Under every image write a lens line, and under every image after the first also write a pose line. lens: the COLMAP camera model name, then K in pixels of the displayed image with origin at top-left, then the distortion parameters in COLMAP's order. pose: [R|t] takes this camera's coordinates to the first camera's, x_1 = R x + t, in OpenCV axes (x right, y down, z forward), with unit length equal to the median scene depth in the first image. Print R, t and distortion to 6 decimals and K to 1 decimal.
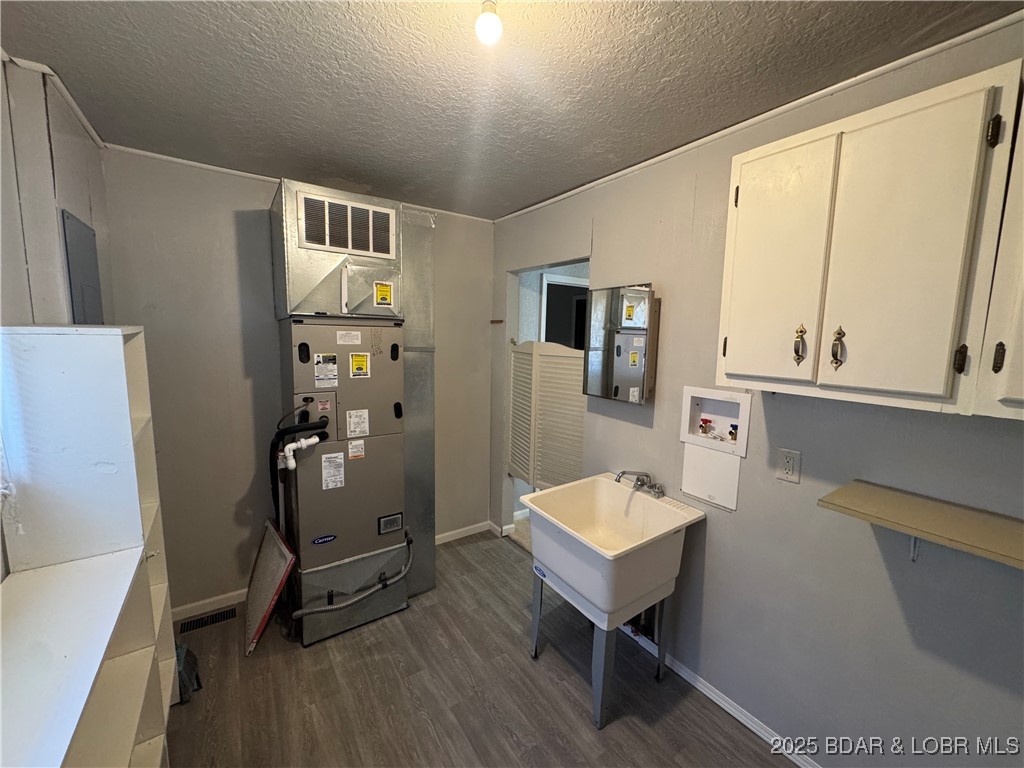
lens RADIAL K [[409.7, 0, 512.4], [0, 409.7, 382.1], [0, 0, 1]] dist [-0.003242, -0.000519]
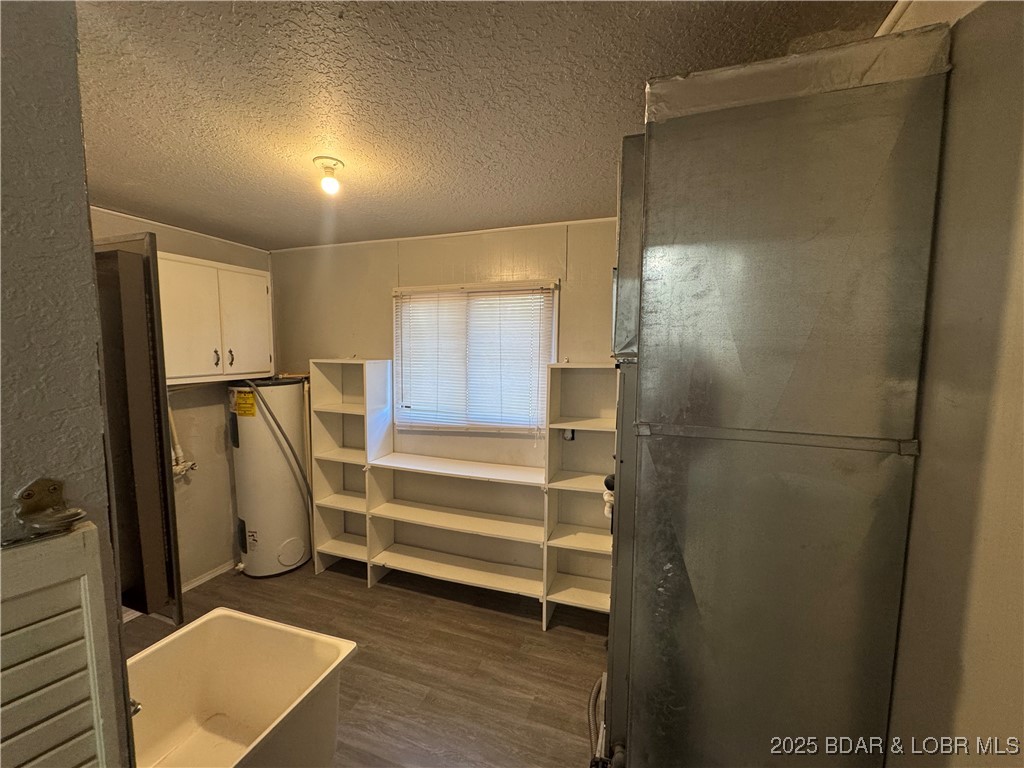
lens RADIAL K [[409.7, 0, 513.2], [0, 409.7, 386.2], [0, 0, 1]] dist [-0.003242, -0.000519]
pose [[-0.810389, 0.027080, -0.585266, 0.438541], [-0.095721, 0.979390, 0.177855, -0.259629], [0.578020, 0.200154, -0.791095, 1.990225]]
